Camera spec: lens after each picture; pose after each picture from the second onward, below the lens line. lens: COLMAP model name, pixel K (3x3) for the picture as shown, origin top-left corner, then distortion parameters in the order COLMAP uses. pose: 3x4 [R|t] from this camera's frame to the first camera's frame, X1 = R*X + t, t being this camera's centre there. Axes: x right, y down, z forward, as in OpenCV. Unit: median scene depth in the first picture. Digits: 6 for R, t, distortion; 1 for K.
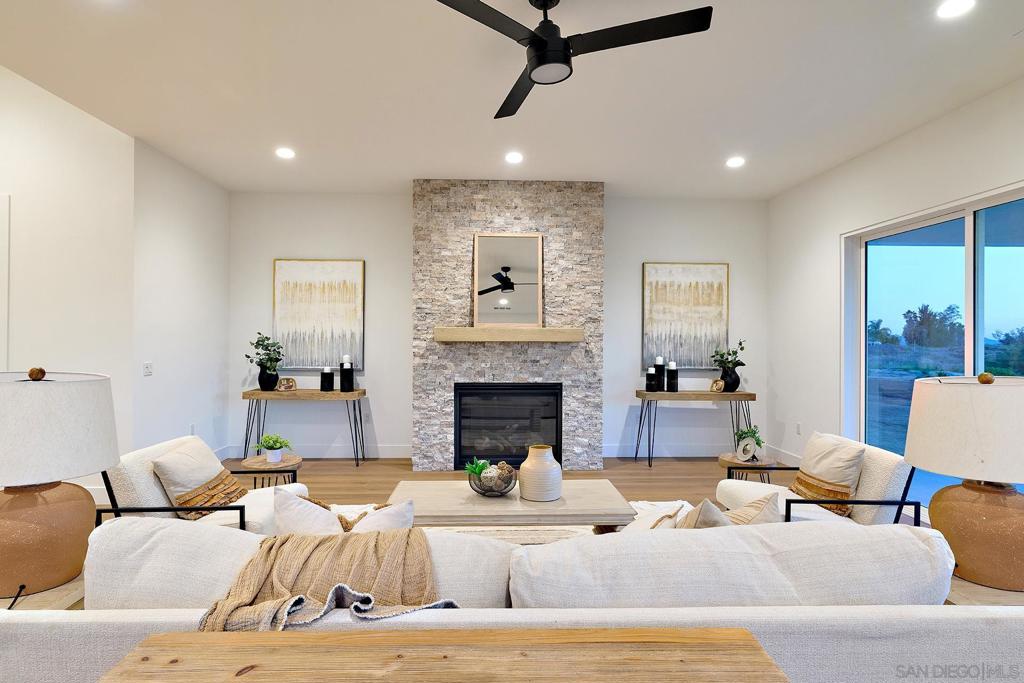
lens RADIAL K [[551.1, 0, 486.7], [0, 551.1, 340.5], [0, 0, 1]] dist [-0.000607, -0.000748]
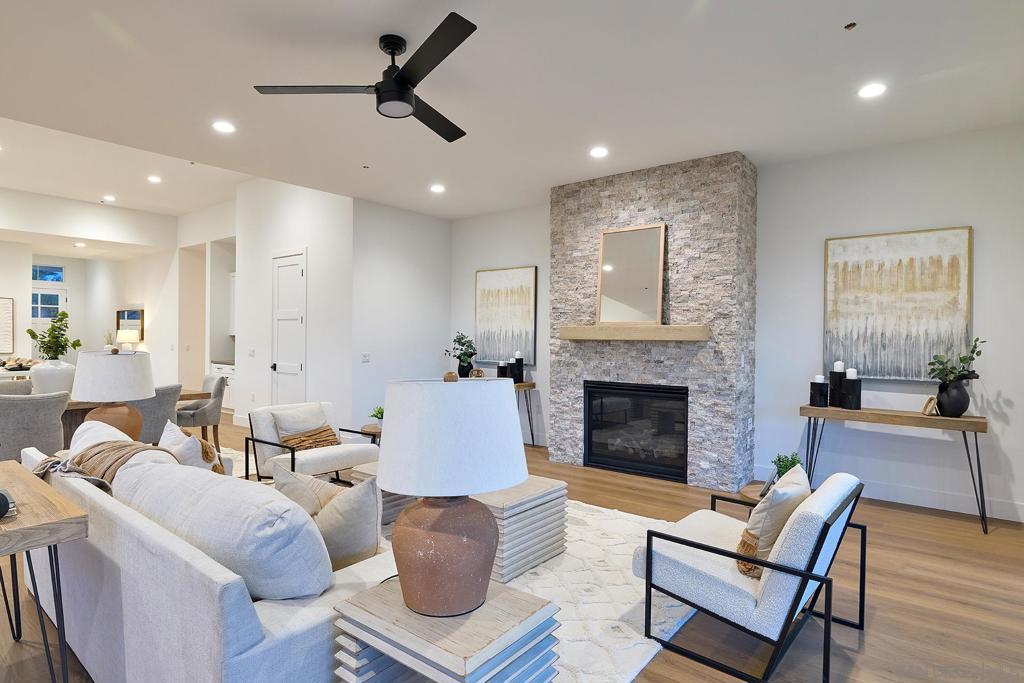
lens RADIAL K [[551.1, 0, 486.7], [0, 551.1, 340.5], [0, 0, 1]] dist [-0.000607, -0.000748]
pose [[0.749893, 0.006653, -0.661526, 0.481565], [-0.006573, 0.999975, 0.002606, 0.001672], [0.661527, 0.002394, 0.749918, 0.116749]]
